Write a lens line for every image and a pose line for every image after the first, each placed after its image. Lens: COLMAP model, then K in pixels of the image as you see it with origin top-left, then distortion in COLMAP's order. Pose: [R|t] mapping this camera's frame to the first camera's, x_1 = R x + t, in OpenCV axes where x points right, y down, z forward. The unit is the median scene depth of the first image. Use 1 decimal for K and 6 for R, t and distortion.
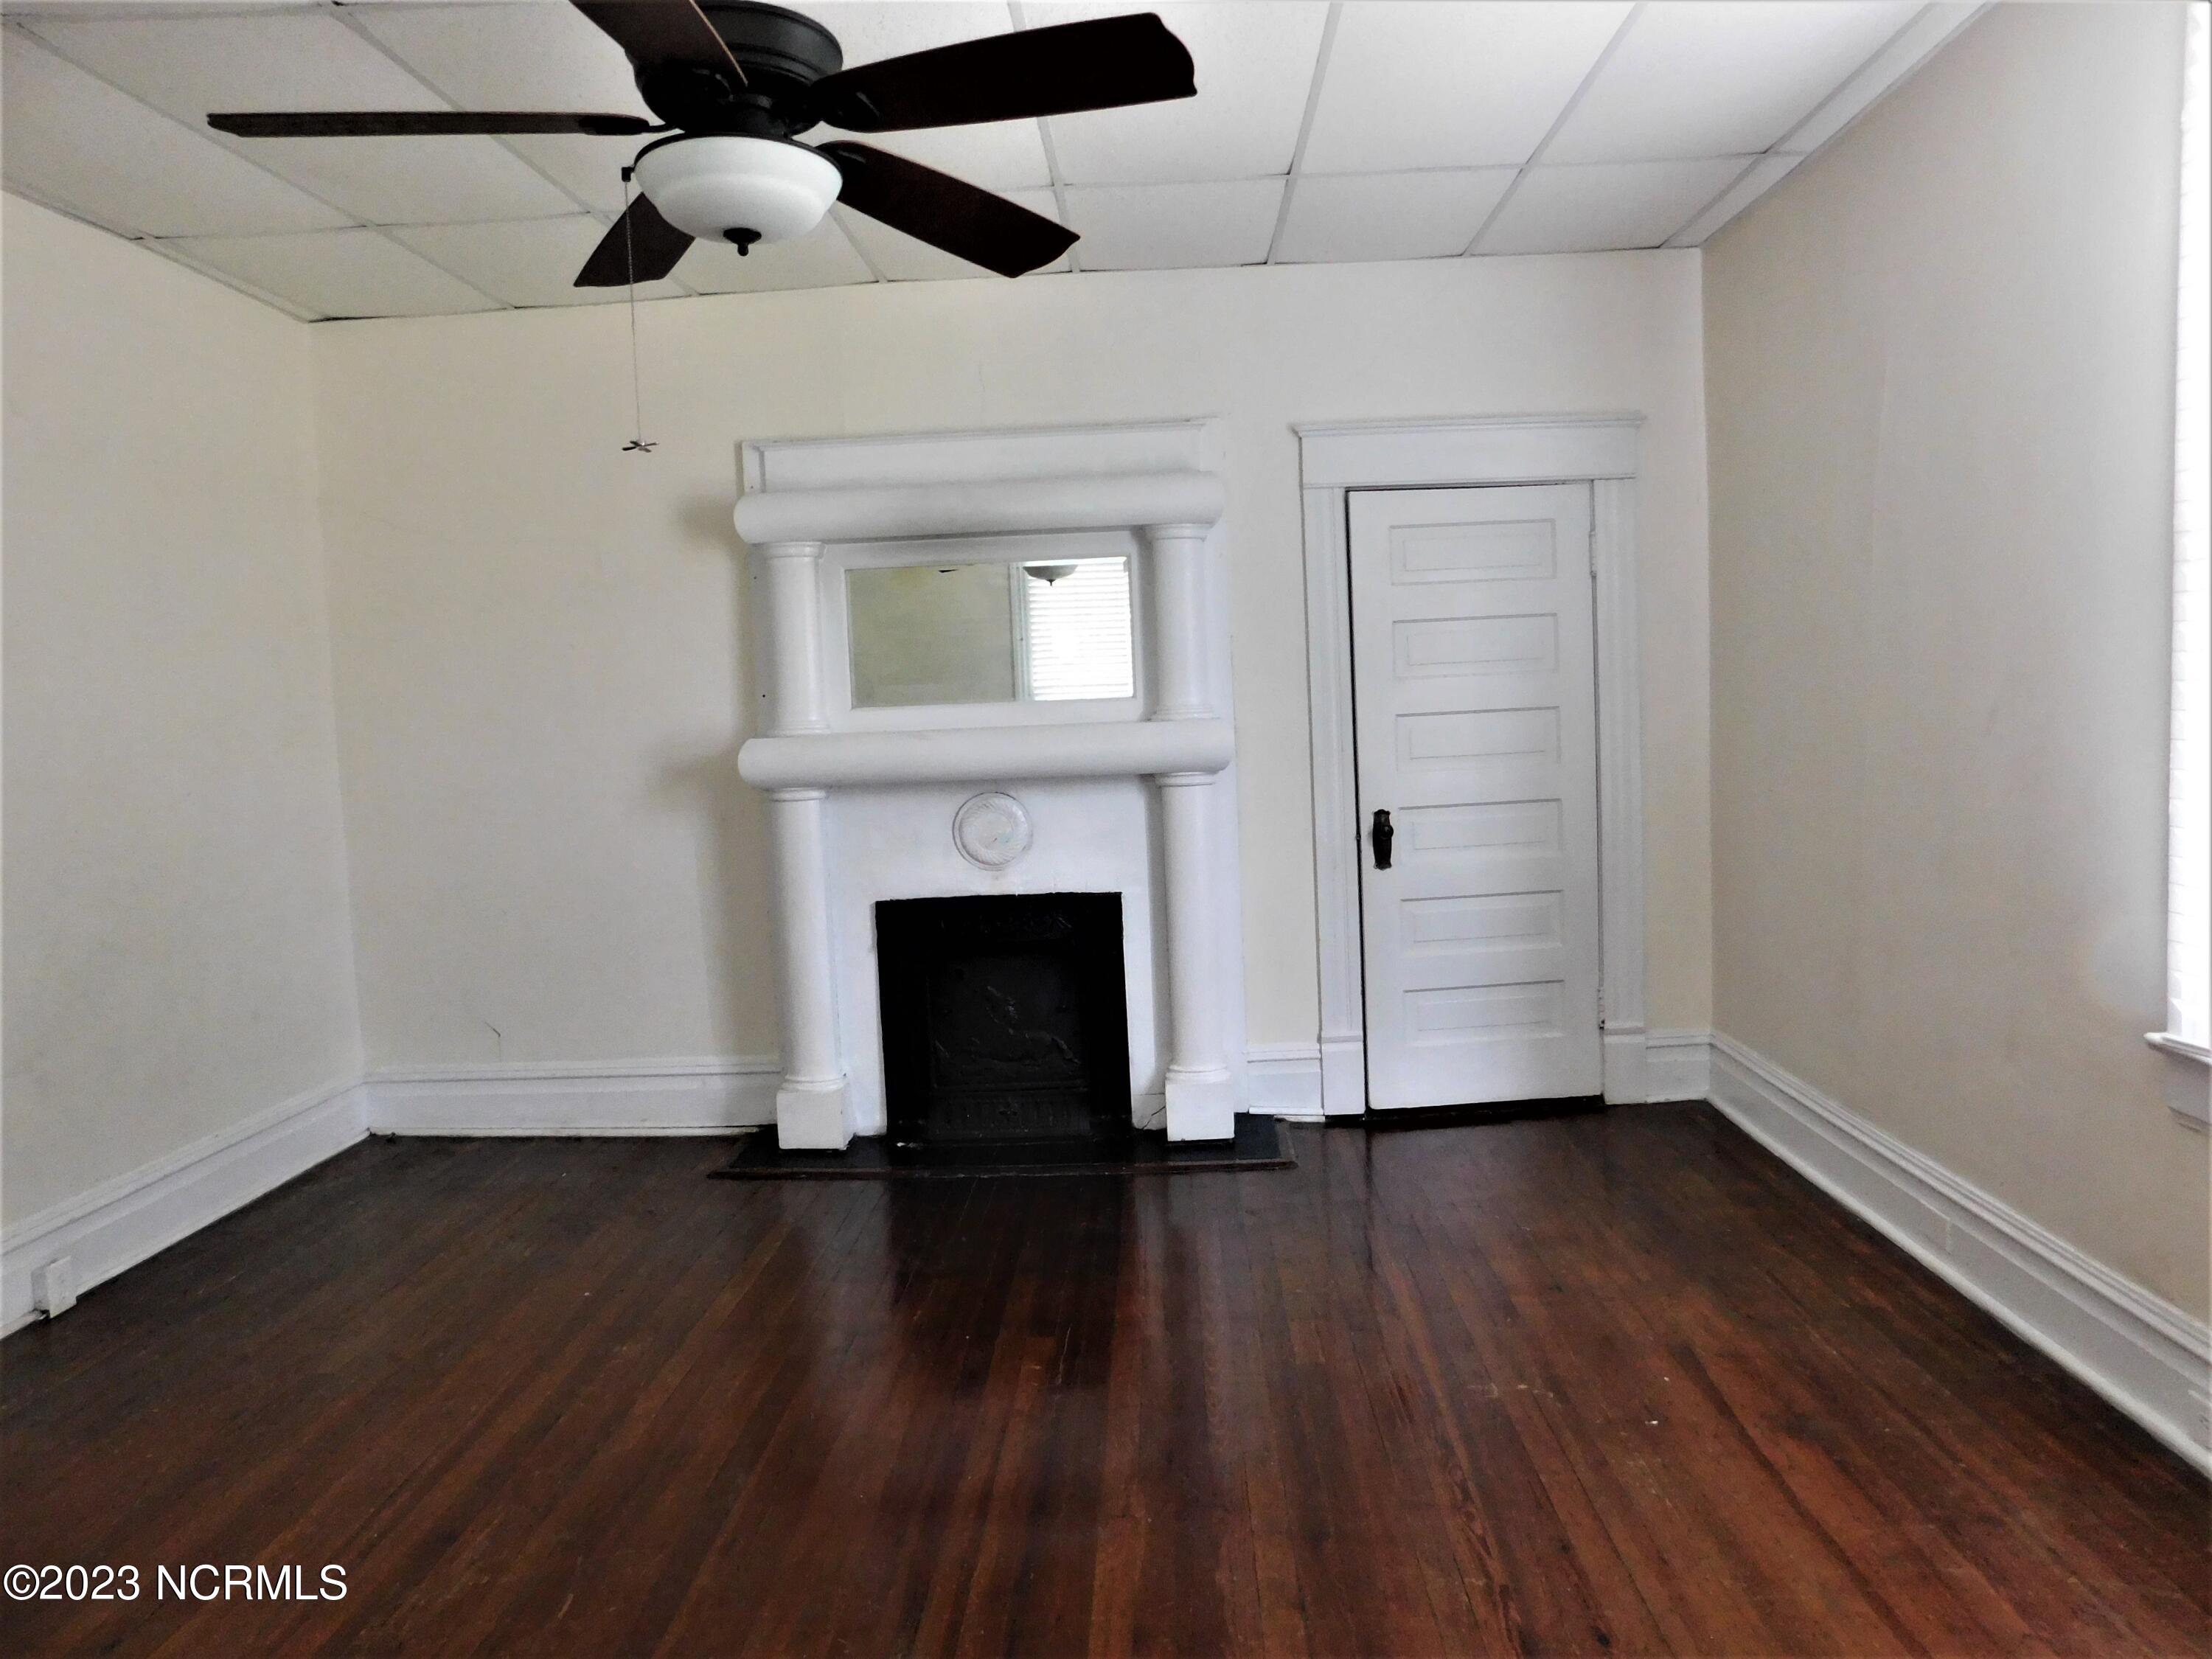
lens RADIAL K [[1448.1, 0, 1101.9], [0, 1448.1, 827.4], [0, 0, 1]] dist [-0.073602, 0.046322]
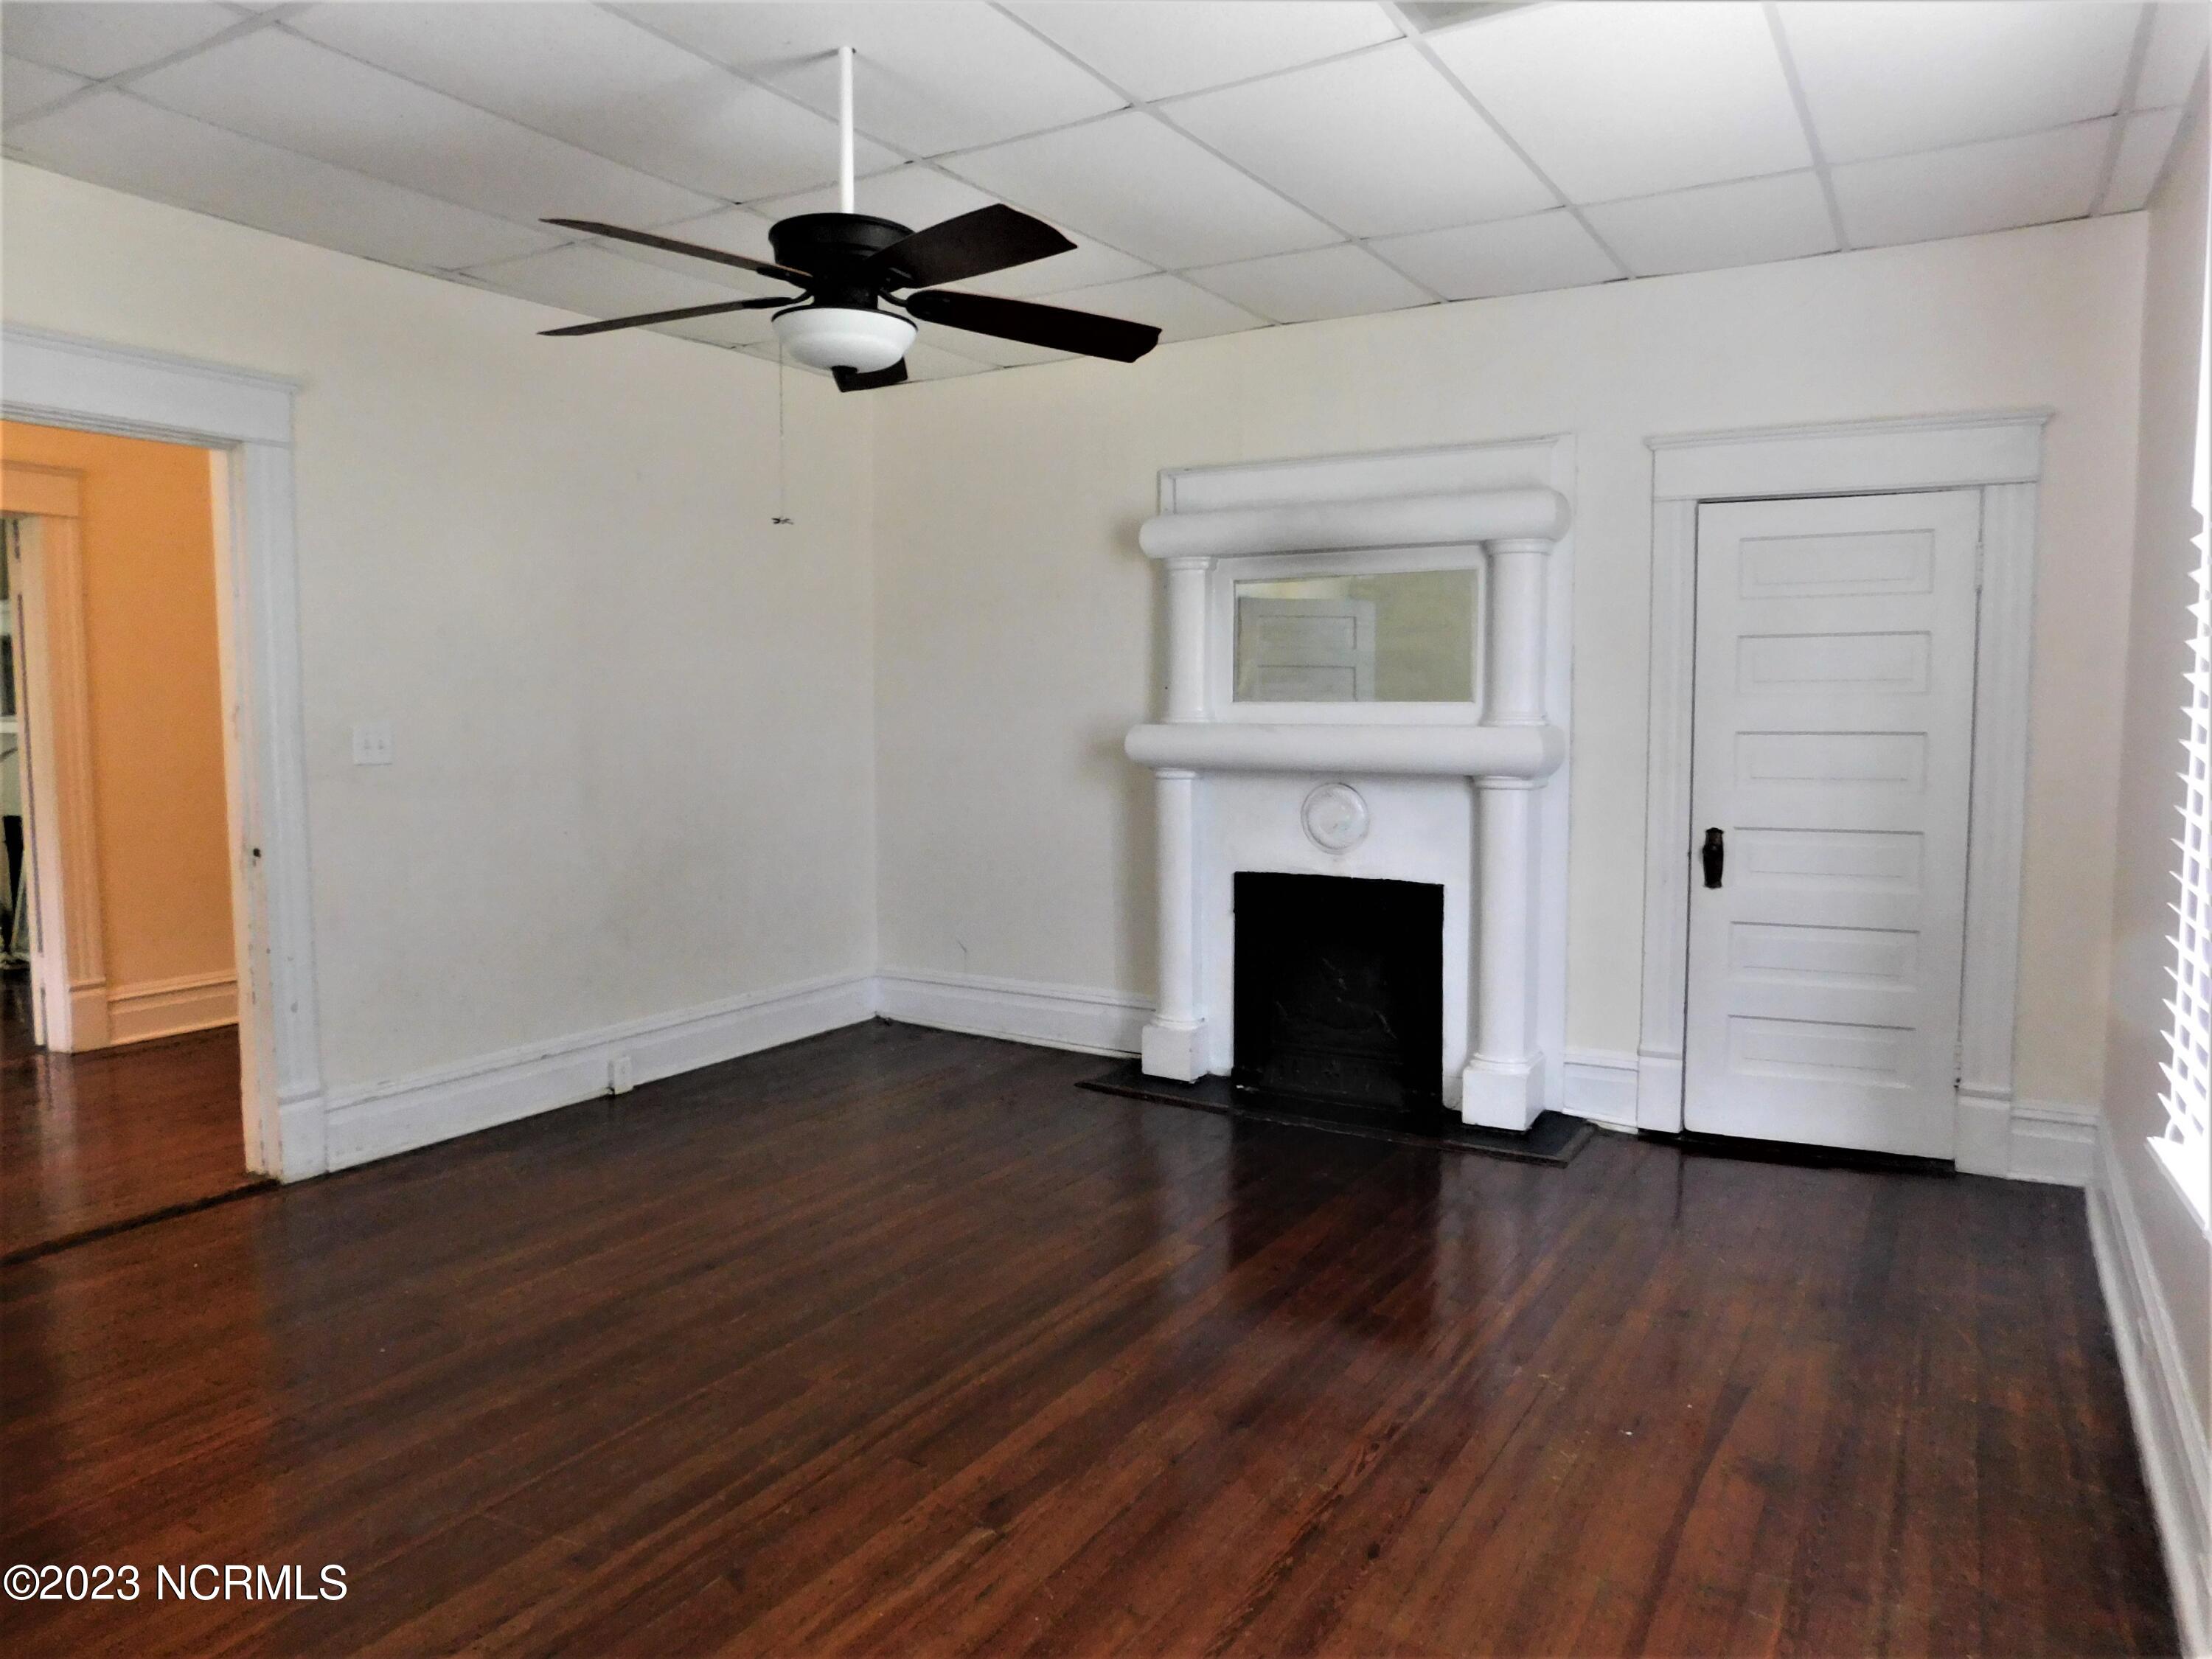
lens RADIAL K [[1448.1, 0, 1113.3], [0, 1448.1, 825.4], [0, 0, 1]] dist [-0.073602, 0.046322]
pose [[0.875044, 0.081276, -0.477170, 0.303245], [-0.075543, 0.996653, 0.031228, -0.013669], [0.478112, 0.008721, 0.878256, -0.050144]]
